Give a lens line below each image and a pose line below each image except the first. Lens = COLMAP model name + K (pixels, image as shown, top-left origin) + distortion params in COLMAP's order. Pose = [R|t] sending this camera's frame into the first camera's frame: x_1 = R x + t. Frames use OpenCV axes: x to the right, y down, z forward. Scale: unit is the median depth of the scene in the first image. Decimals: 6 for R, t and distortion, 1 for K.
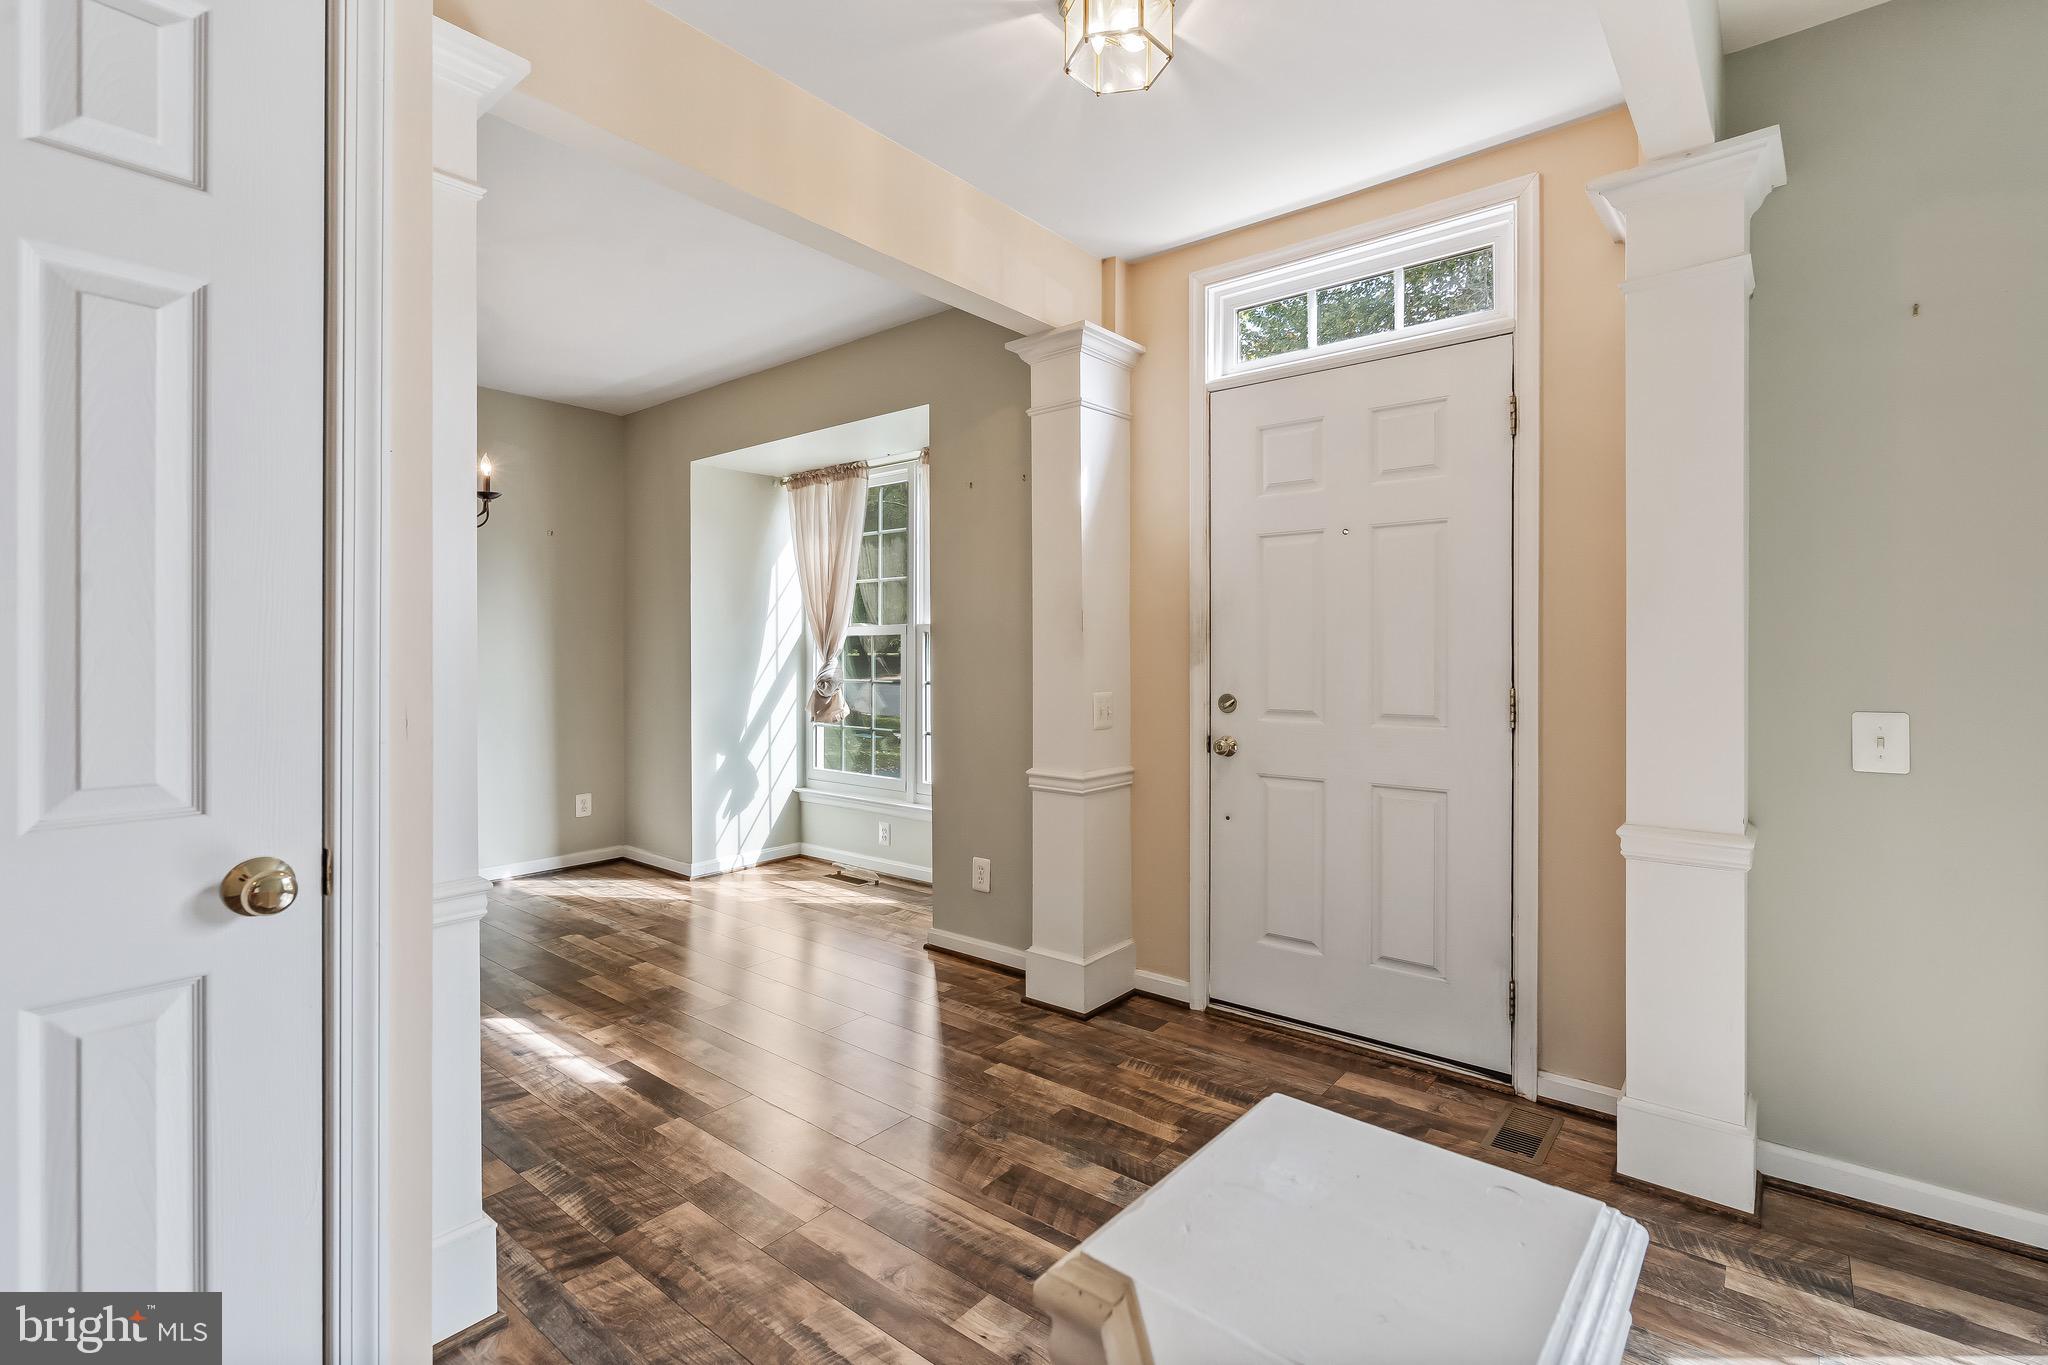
lens RADIAL K [[939.8, 0, 1027.6], [0, 939.8, 659.3], [0, 0, 1]] dist [-0.006030, 0.002568]
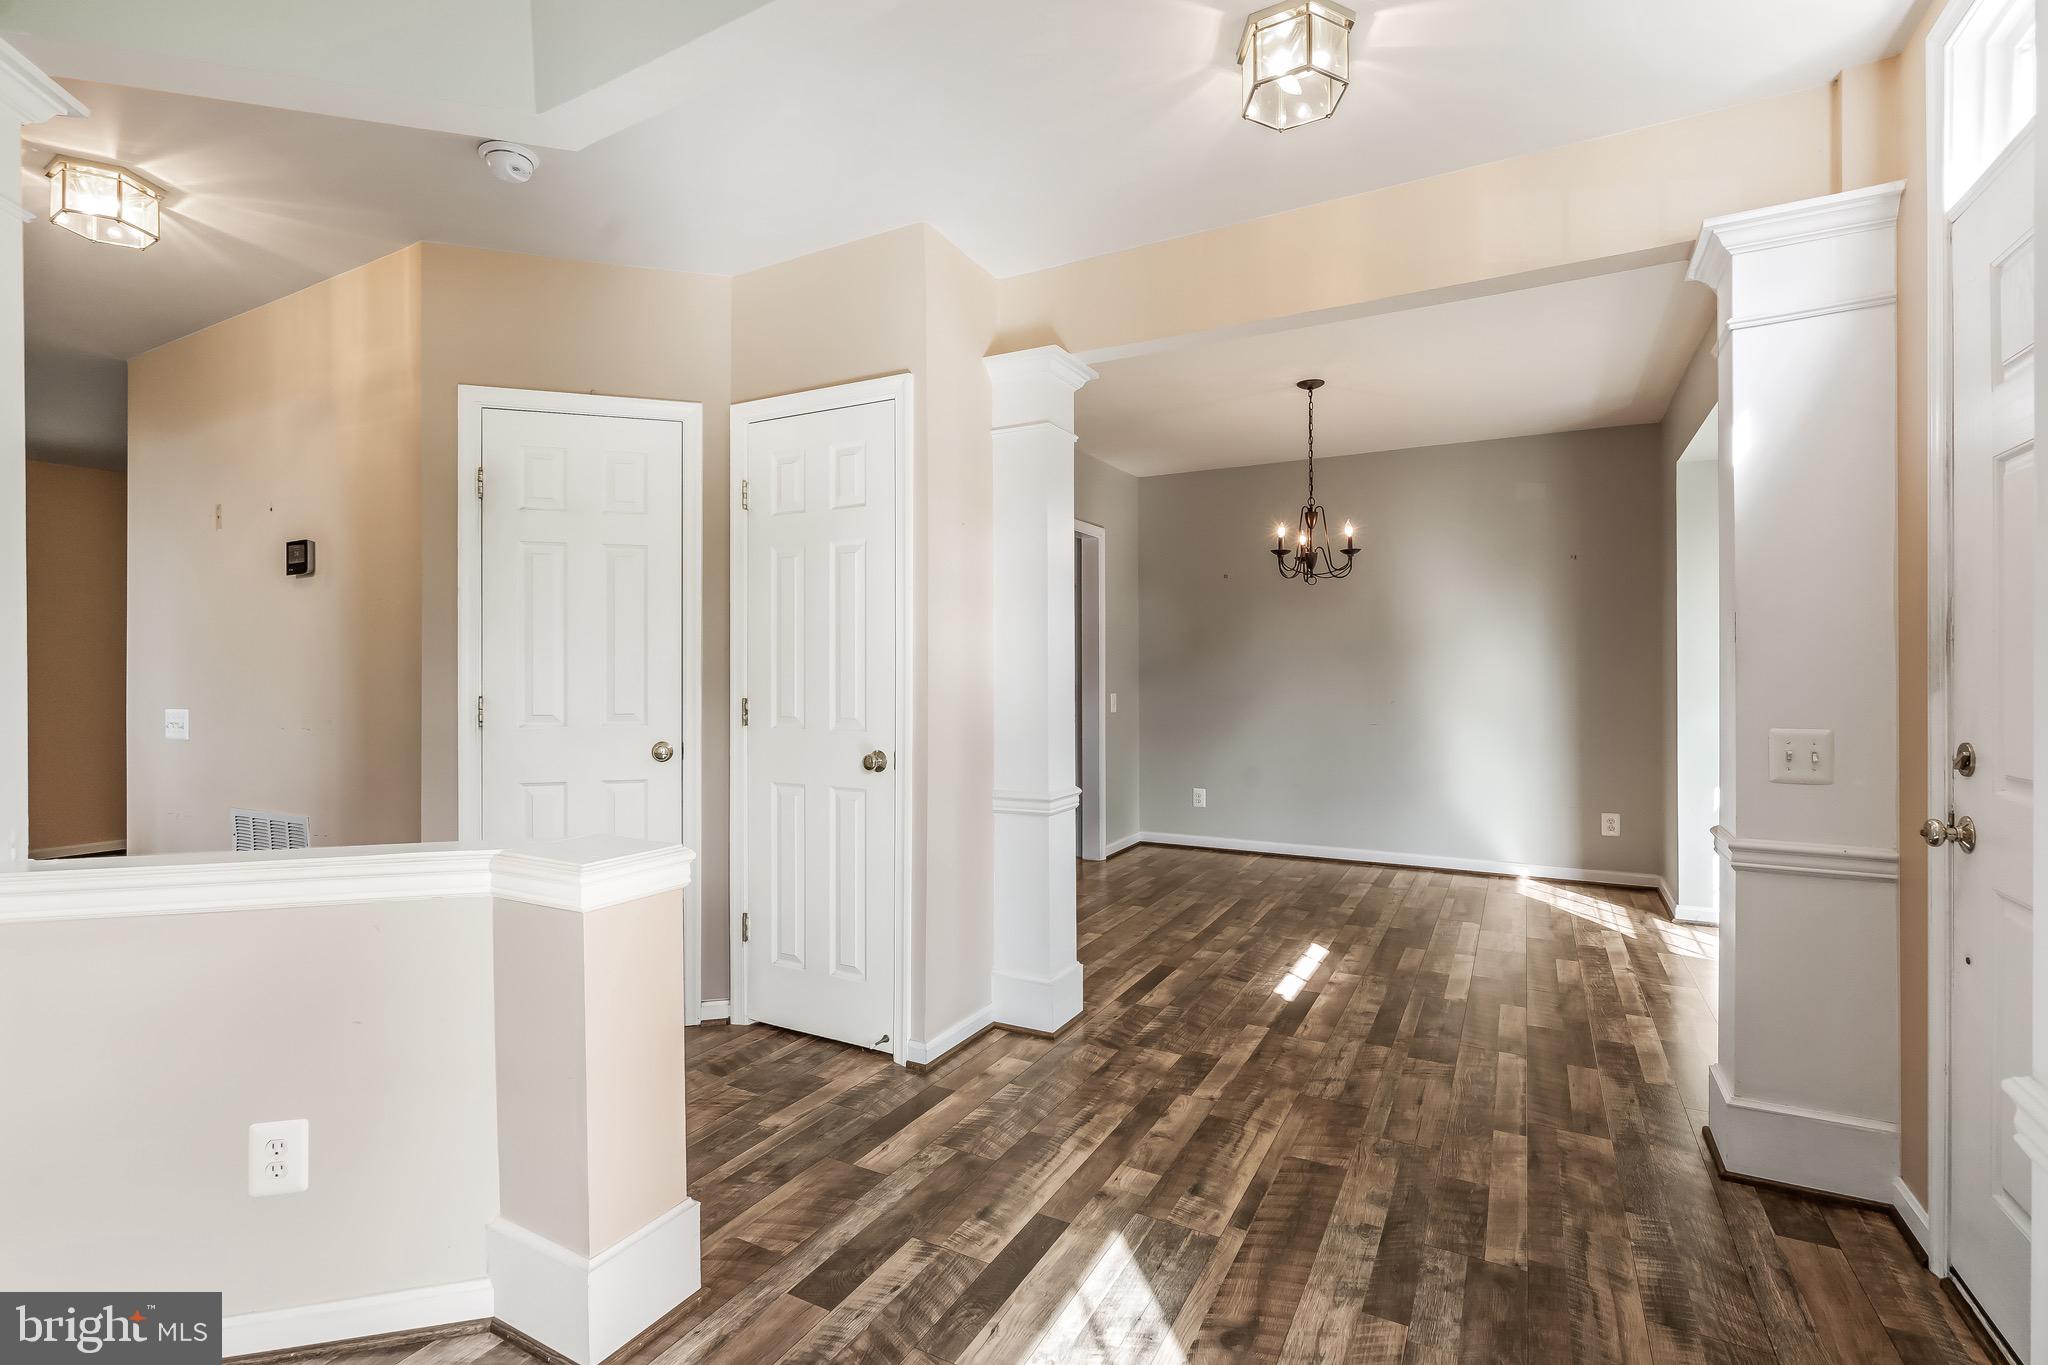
lens RADIAL K [[939.8, 0, 1012.3], [0, 939.8, 676.4], [0, 0, 1]] dist [-0.006030, 0.002568]
pose [[0.175882, 0.003606, -0.984405, 0.725322], [-0.006548, 0.999975, 0.002493, -0.002093], [0.984390, 0.006007, 0.175901, 0.353071]]
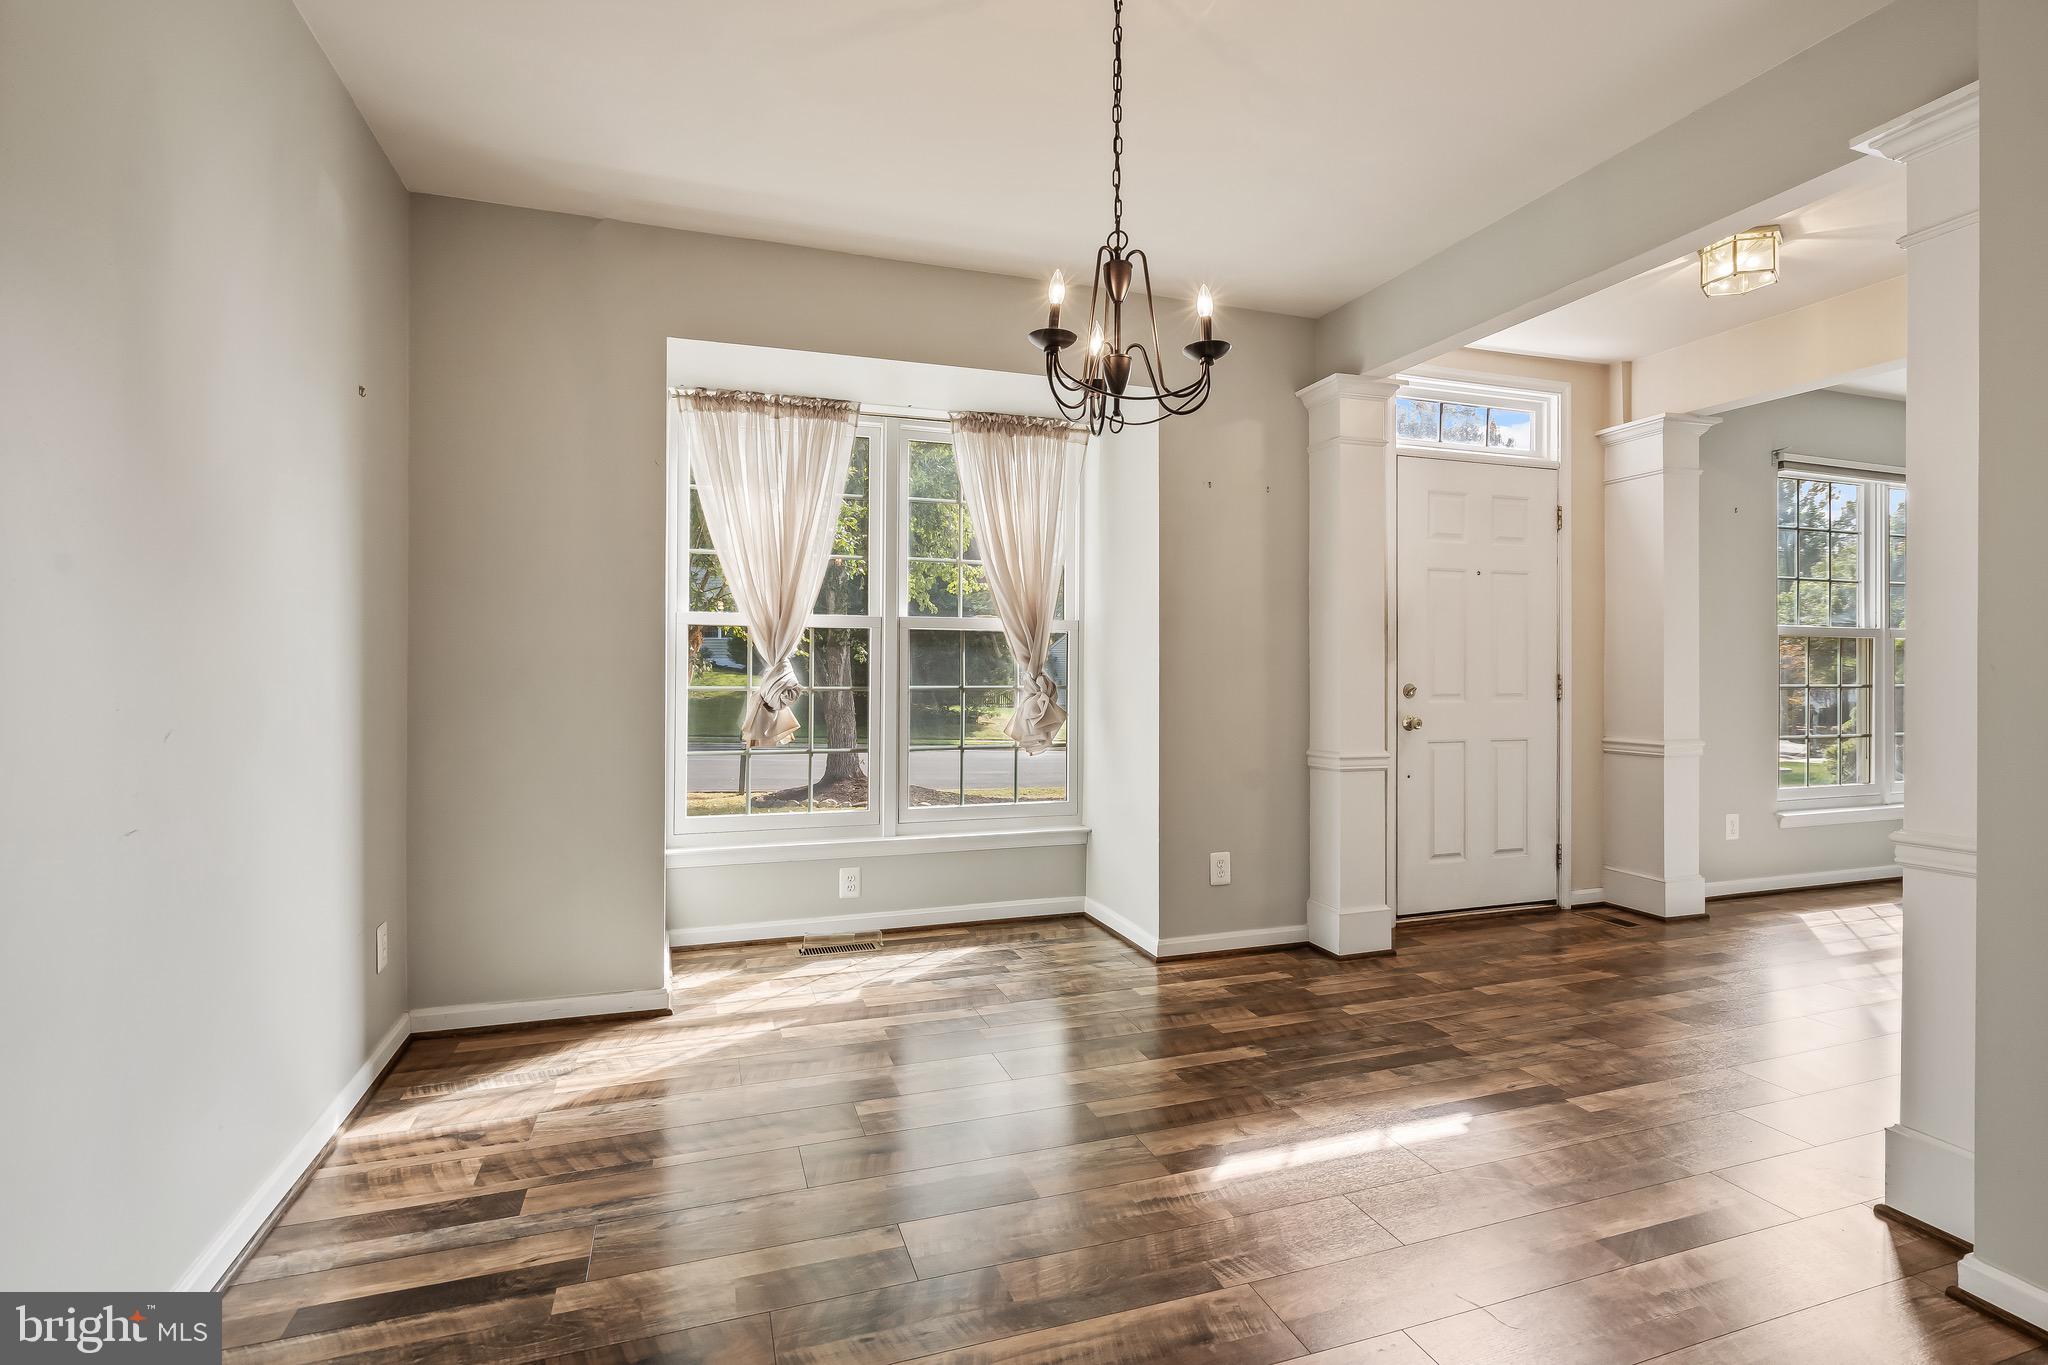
lens RADIAL K [[939.8, 0, 1030.3], [0, 939.8, 678.9], [0, 0, 1]] dist [-0.006030, 0.002568]
pose [[0.529486, -0.008027, 0.848281, -1.307609], [0.003822, 0.999968, 0.007076, 0.019296], [-0.848310, -0.000505, 0.529499, 0.812544]]
